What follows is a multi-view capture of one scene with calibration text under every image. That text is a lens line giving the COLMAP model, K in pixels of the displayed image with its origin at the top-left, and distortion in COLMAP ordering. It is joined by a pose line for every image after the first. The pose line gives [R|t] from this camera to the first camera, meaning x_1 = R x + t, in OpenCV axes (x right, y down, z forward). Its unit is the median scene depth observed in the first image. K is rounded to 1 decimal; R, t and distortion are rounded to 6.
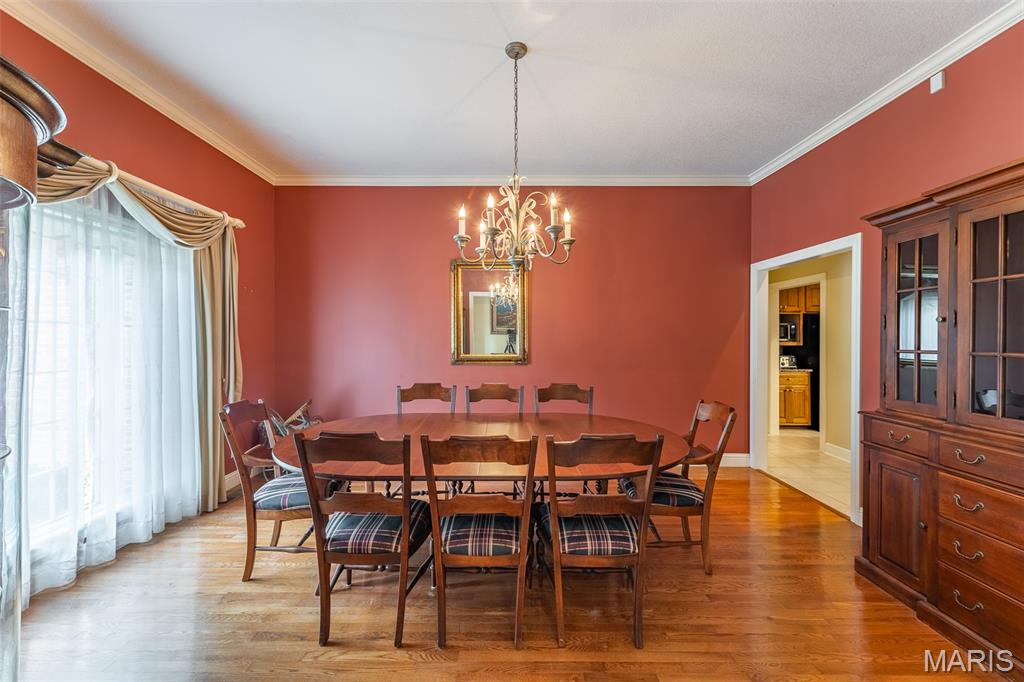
lens RADIAL K [[404.6, 0, 510.1], [0, 404.6, 339.2], [0, 0, 1]] dist [0.005574, -0.000863]
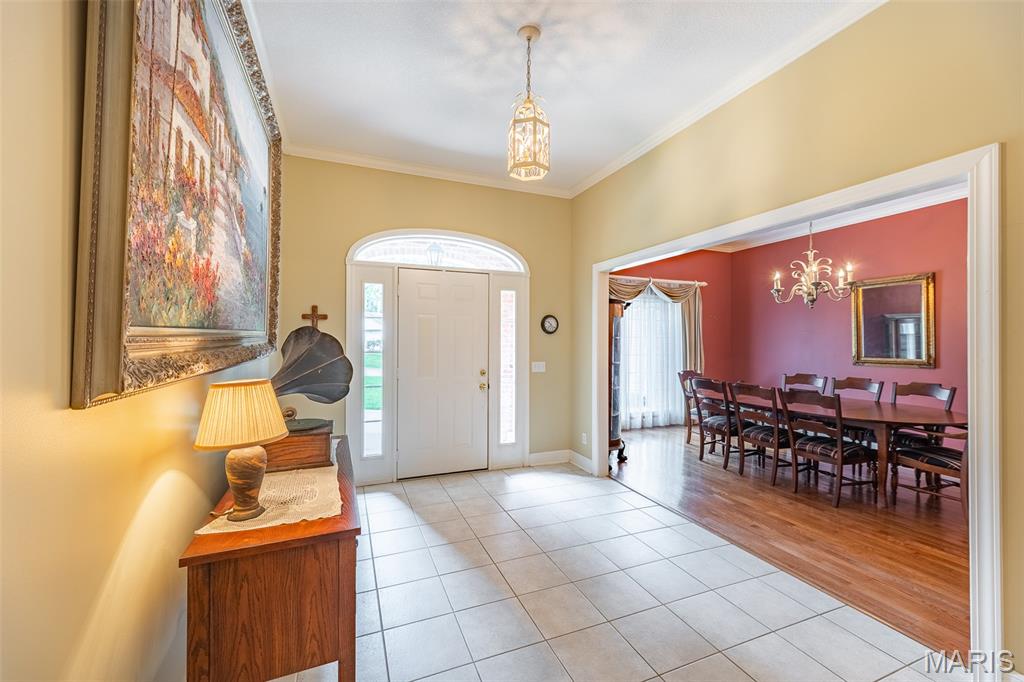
lens RADIAL K [[404.6, 0, 509.9], [0, 404.6, 335.3], [0, 0, 1]] dist [0.005574, -0.000863]
pose [[0.369496, -0.015239, -0.929107, 1.086351], [-0.008202, 0.999773, -0.019660, 0.006623], [0.929196, 0.014884, 0.369287, -0.793359]]
